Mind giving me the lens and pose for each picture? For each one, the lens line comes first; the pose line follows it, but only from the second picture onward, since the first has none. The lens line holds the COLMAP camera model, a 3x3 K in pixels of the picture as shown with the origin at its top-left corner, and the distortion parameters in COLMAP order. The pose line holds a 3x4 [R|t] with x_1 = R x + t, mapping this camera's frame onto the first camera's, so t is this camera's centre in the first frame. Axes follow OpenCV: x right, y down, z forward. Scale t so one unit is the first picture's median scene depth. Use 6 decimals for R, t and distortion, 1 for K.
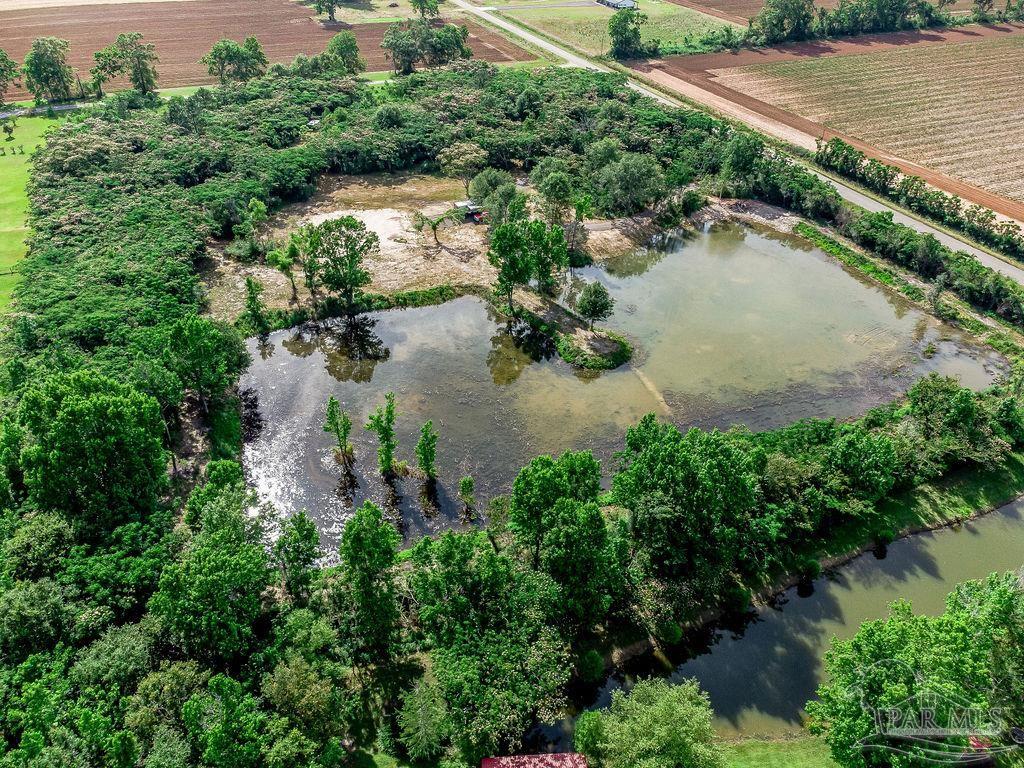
lens RADIAL K [[758.2, 0, 509.8], [0, 758.2, 385.5], [0, 0, 1]] dist [0.016476, 0.013621]
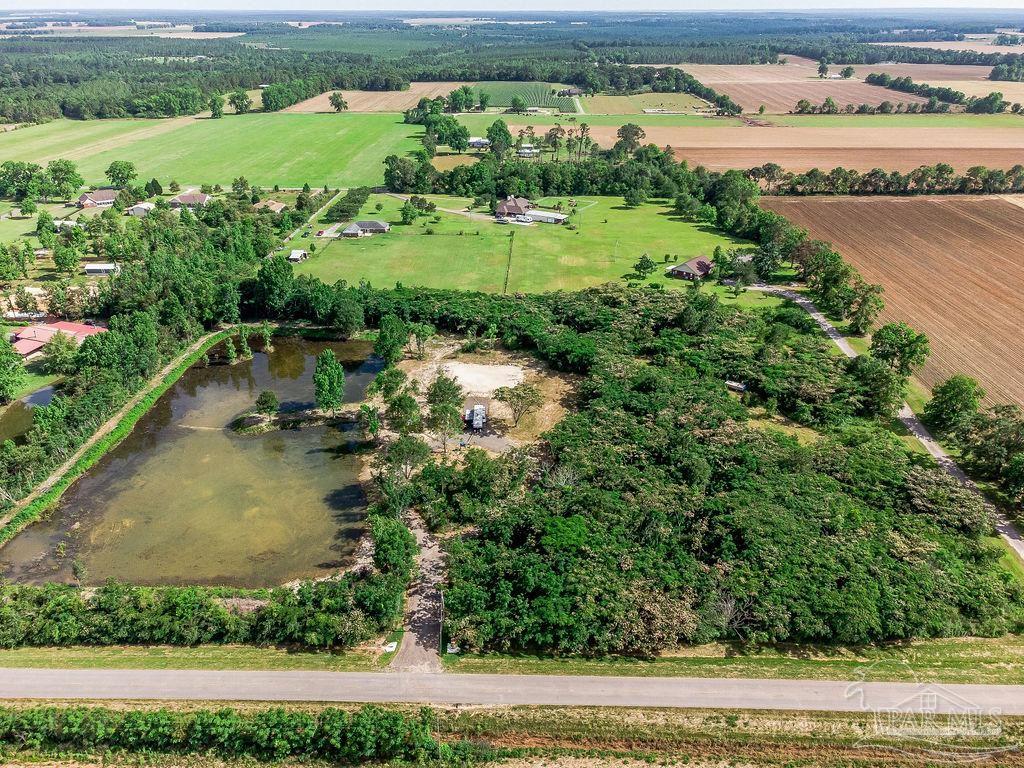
lens RADIAL K [[770.4, 0, 509.7], [0, 770.4, 387.4], [0, 0, 1]] dist [0.016436, 0.005406]
pose [[-0.428864, 0.380409, -0.819368, 0.852499], [-0.536387, 0.622589, 0.569800, -0.935804], [0.726887, 0.683865, -0.062959, 1.056129]]
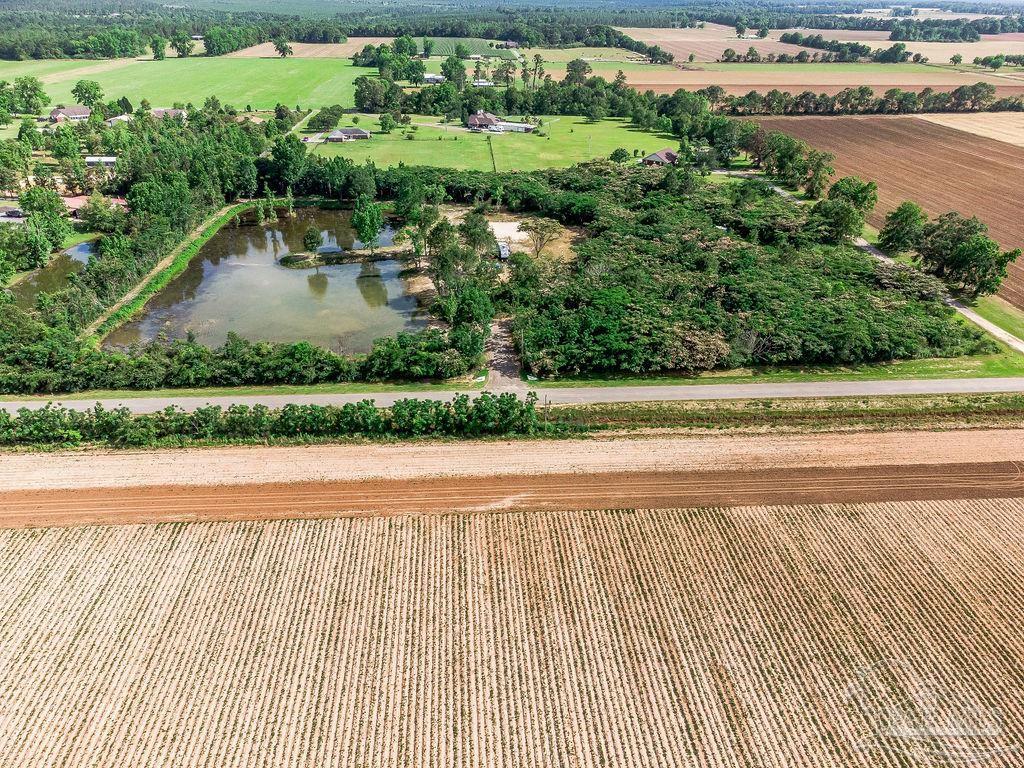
lens RADIAL K [[758.2, 0, 509.8], [0, 758.2, 385.5], [0, 0, 1]] dist [0.016476, 0.013621]
pose [[-0.336152, 0.415136, -0.845378, 1.119004], [-0.569261, 0.625527, 0.533533, -0.774171], [0.750296, 0.660589, 0.026048, 1.104817]]
